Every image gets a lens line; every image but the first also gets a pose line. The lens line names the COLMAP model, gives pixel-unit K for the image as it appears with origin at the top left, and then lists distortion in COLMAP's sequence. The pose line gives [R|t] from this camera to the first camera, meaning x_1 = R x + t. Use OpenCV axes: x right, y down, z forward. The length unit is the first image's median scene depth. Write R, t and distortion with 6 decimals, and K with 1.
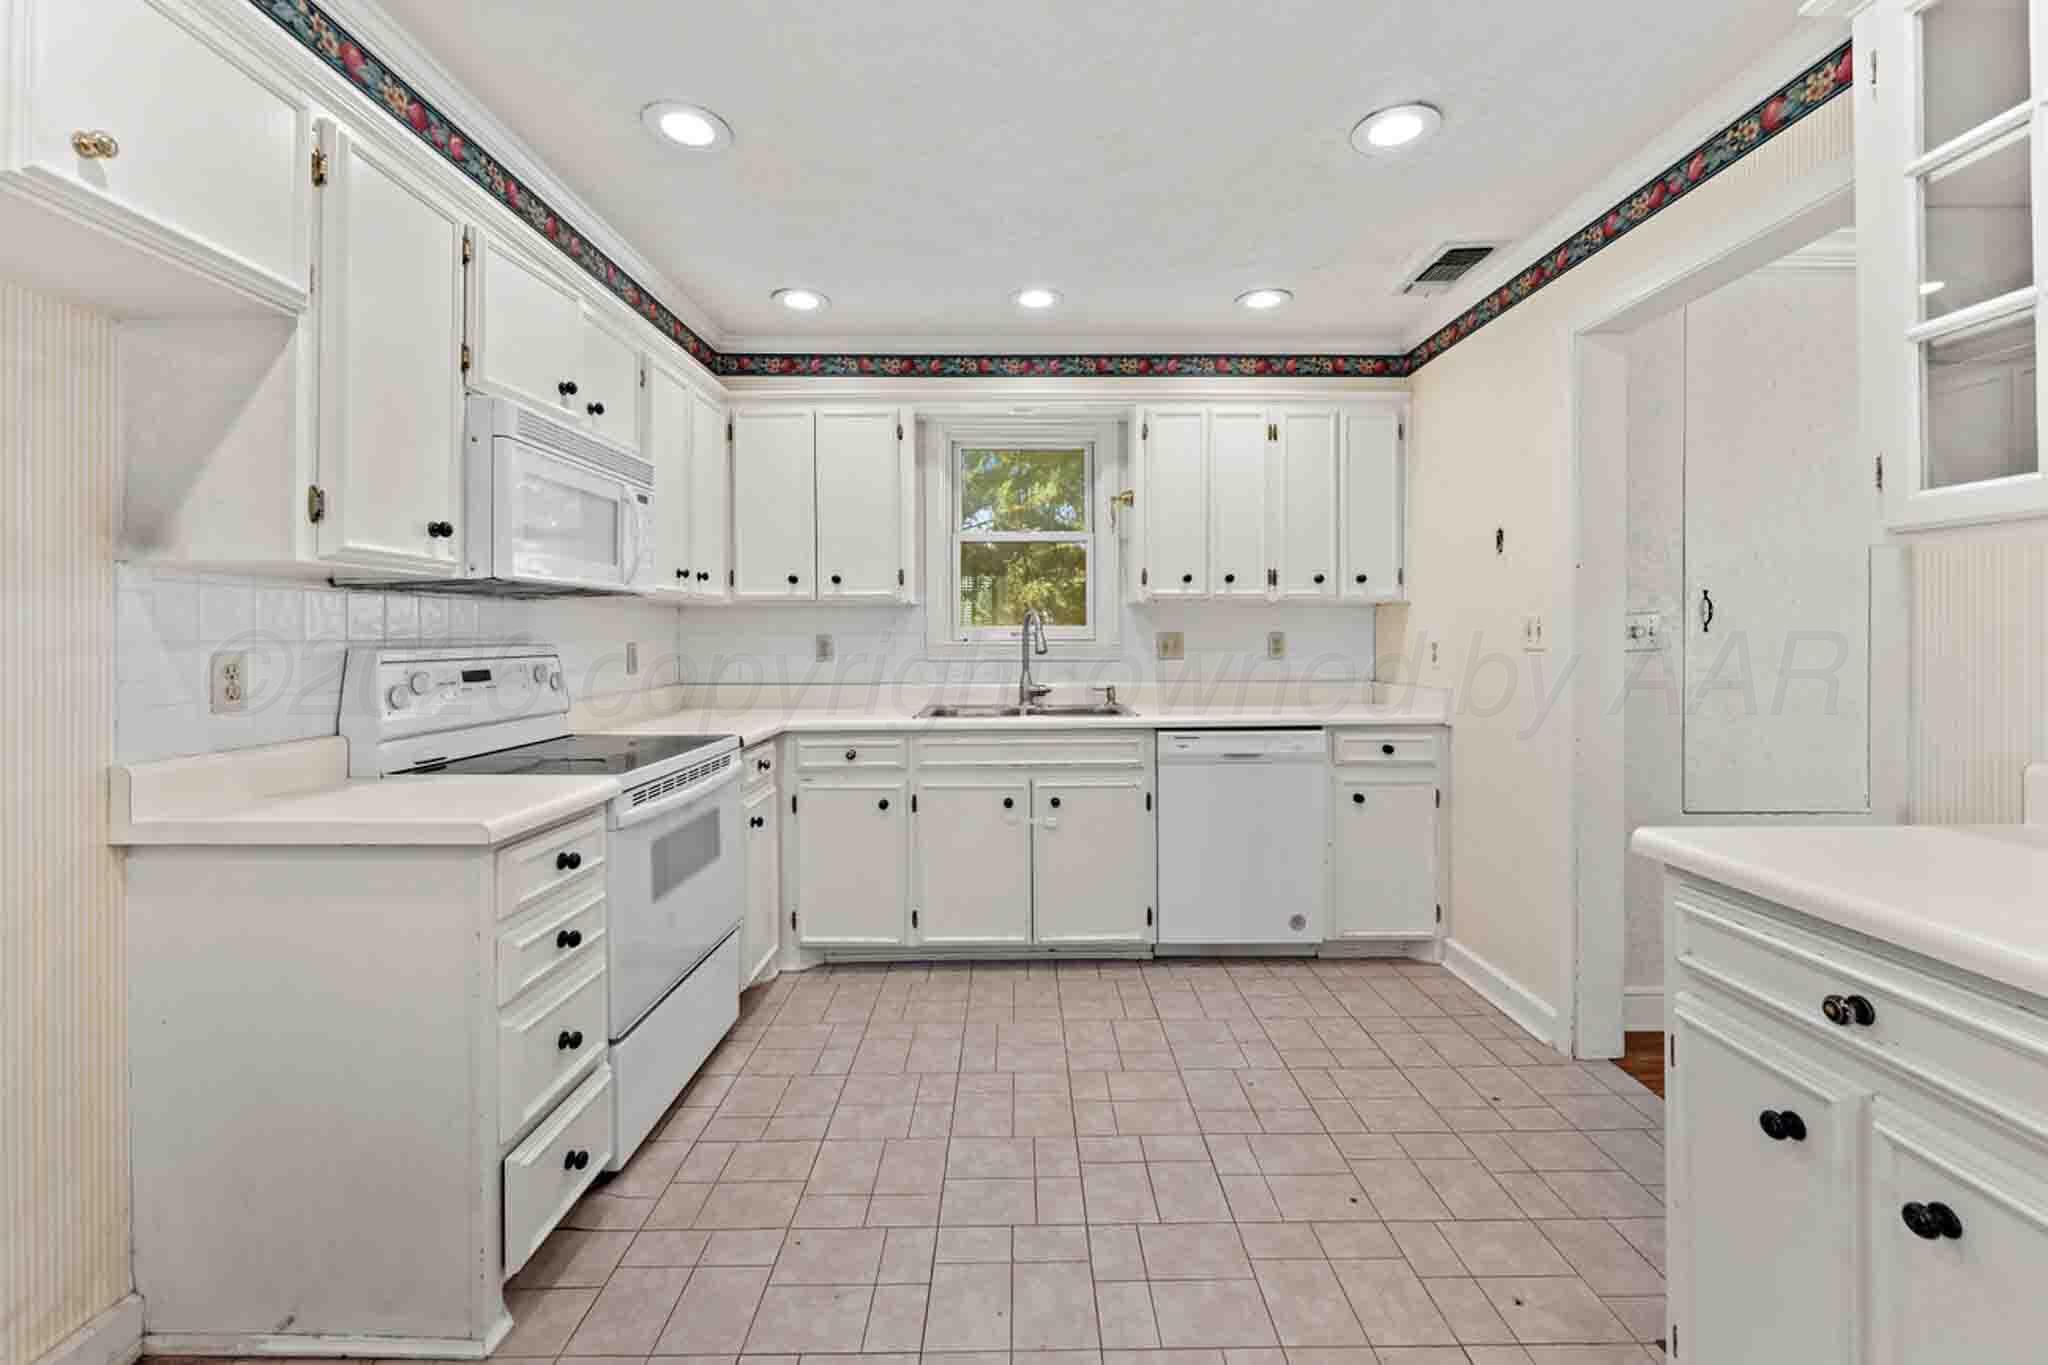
lens RADIAL K [[849.3, 0, 1026.2], [0, 849.3, 634.8], [0, 0, 1]] dist [0.001964, -0.000157]
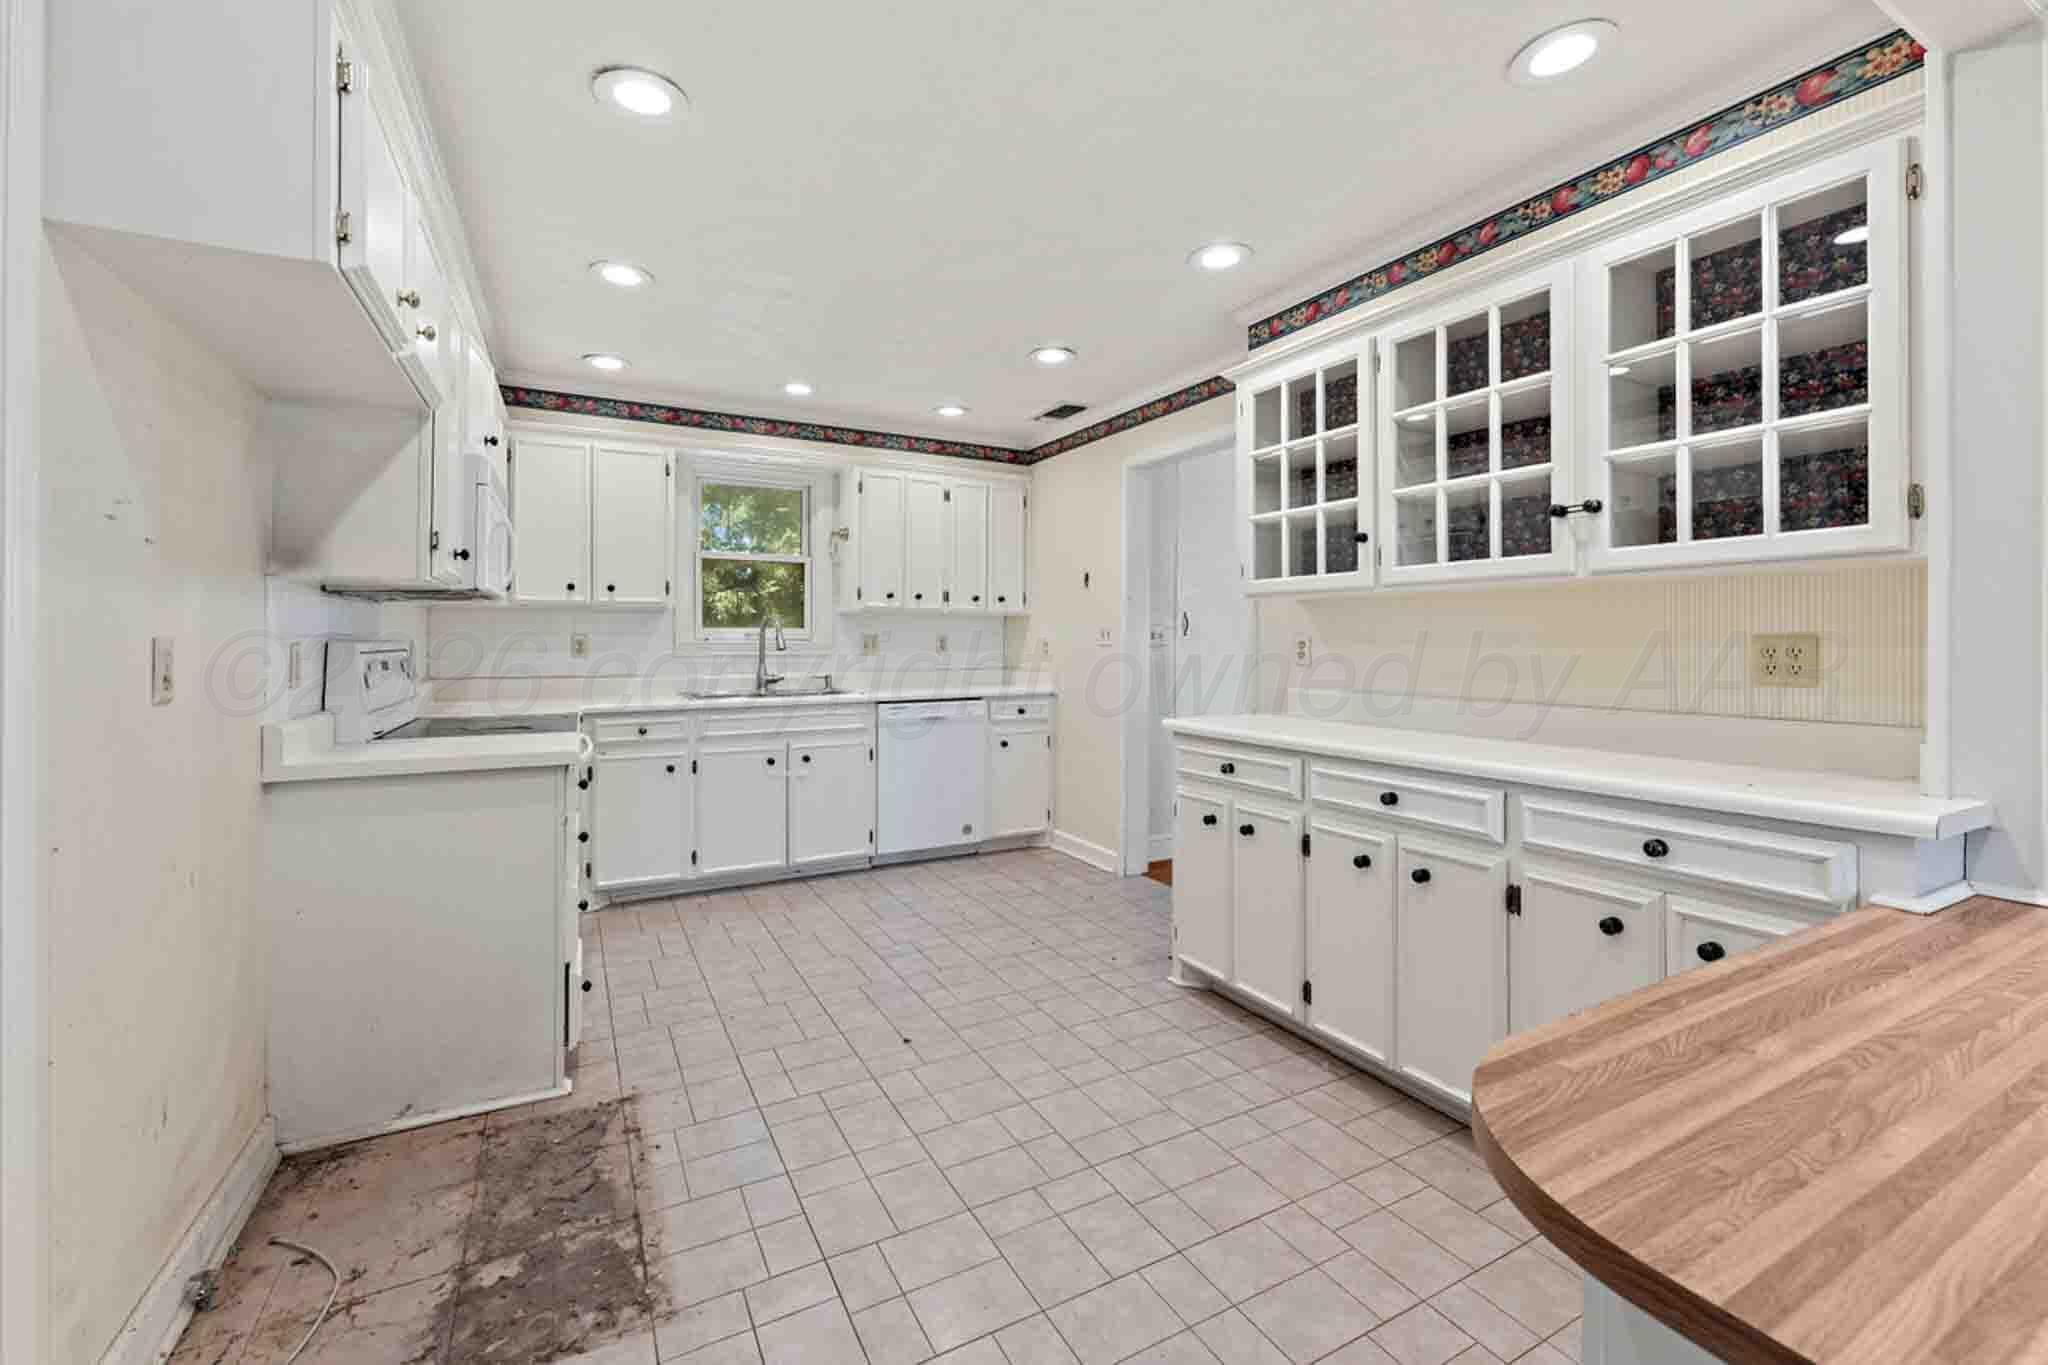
lens RADIAL K [[860.5, 0, 1029.6], [0, 860.5, 640.0], [0, 0, 1]] dist [0.025931, -0.000026]
pose [[0.877830, 0.003625, 0.478958, -0.305981], [-0.004058, 0.999992, -0.000131, 0.006116], [-0.478954, -0.001828, 0.877838, -0.373157]]
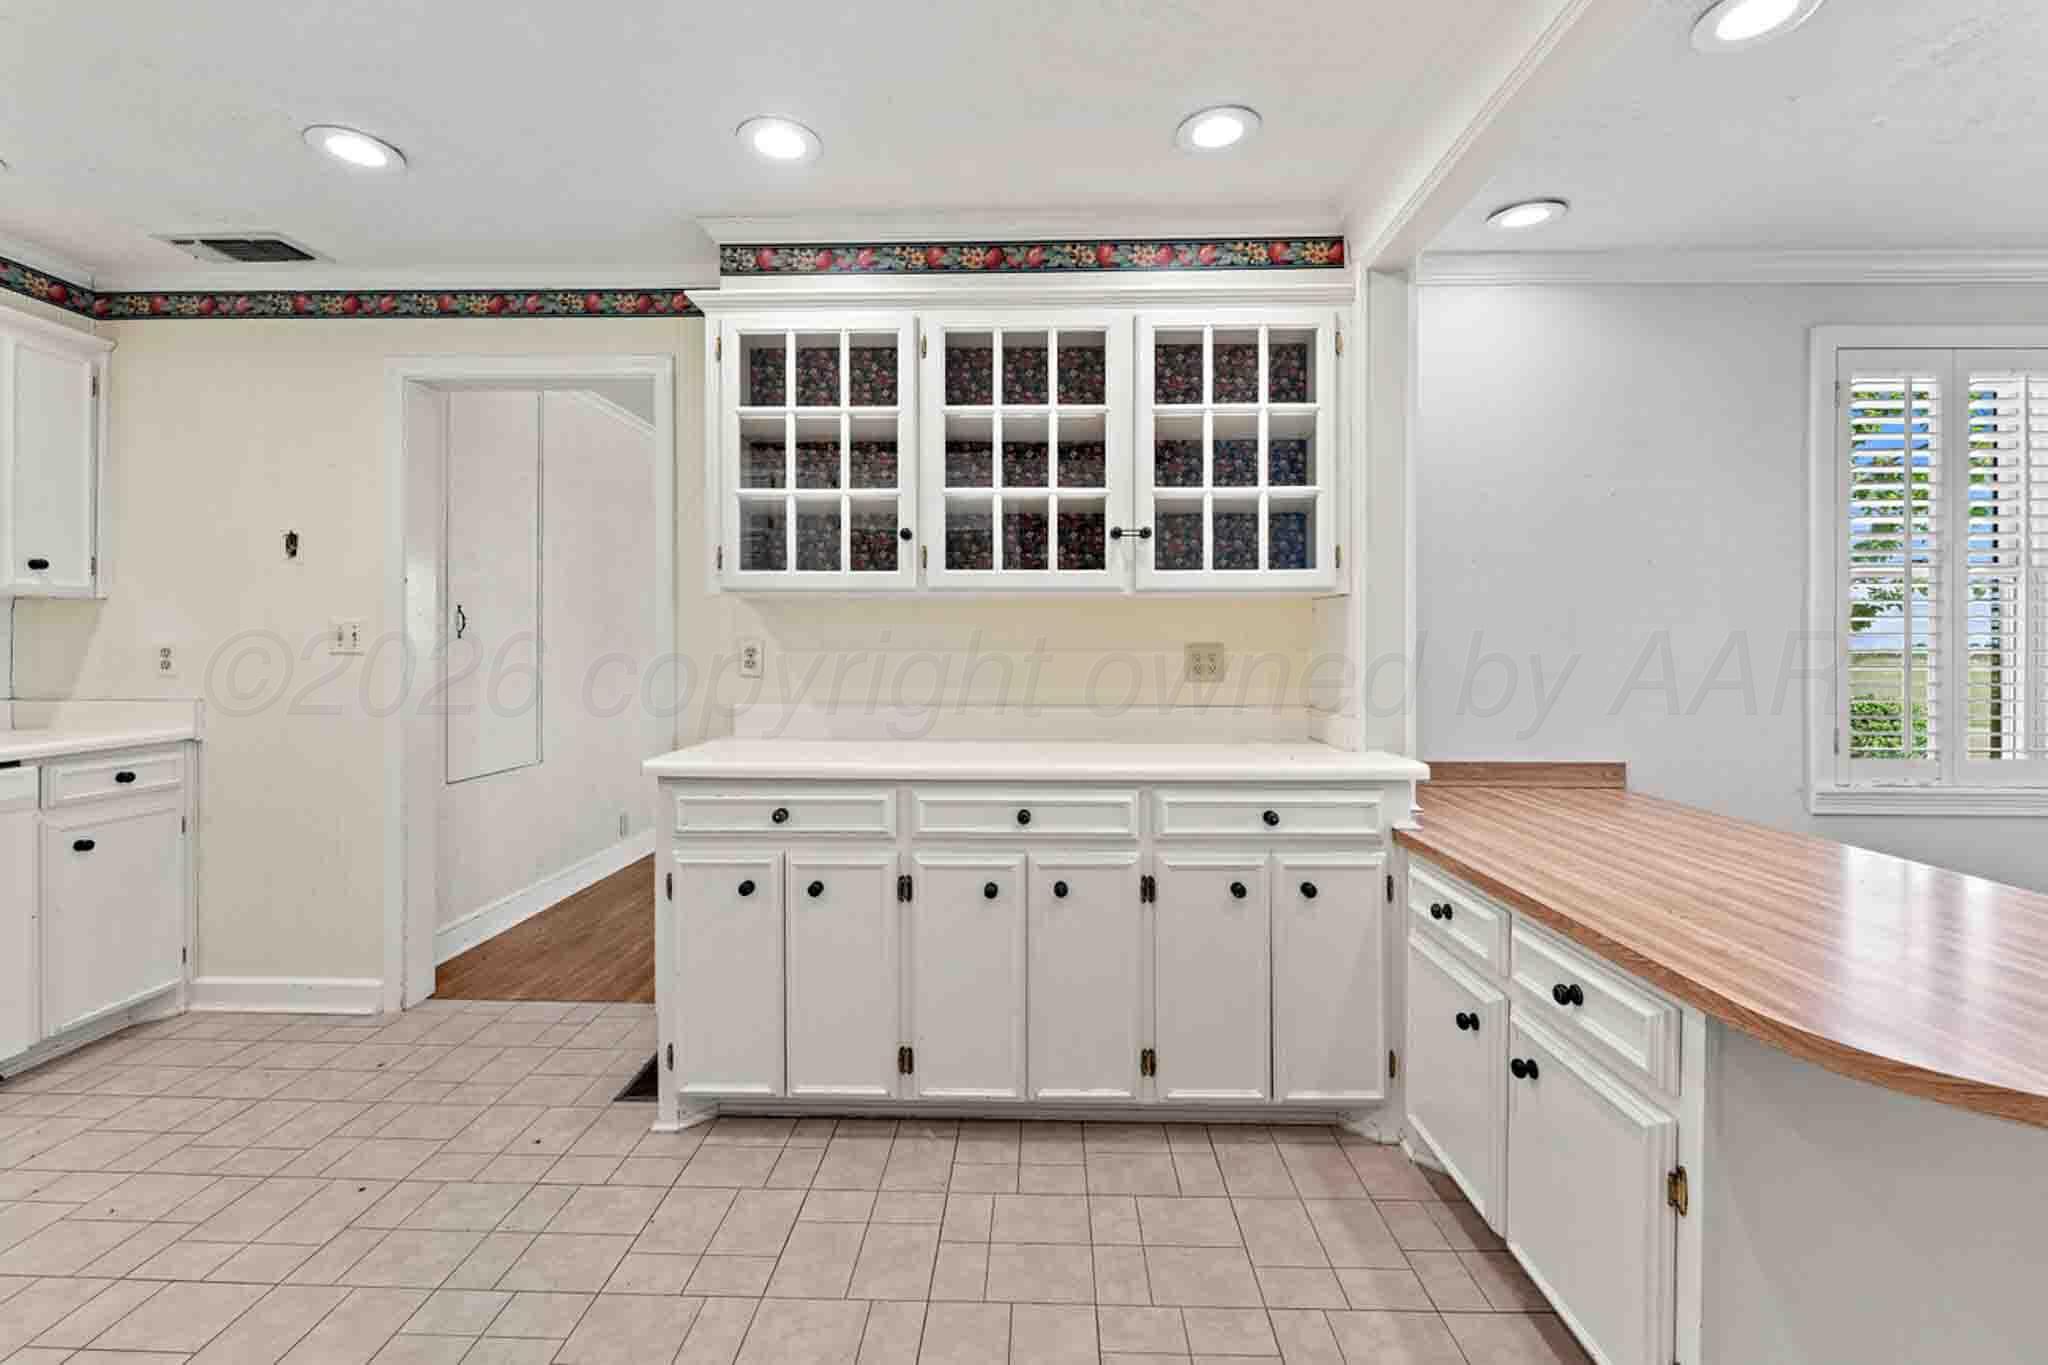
lens RADIAL K [[789.7, 0, 1022.4], [0, 789.7, 660.0], [0, 0, 1]] dist [0.010275, 0.000038]
pose [[0.038101, -0.010016, 0.999224, -0.312807], [-0.004835, 0.999936, 0.010207, 0.008473], [-0.999262, -0.005221, 0.038050, 0.100671]]
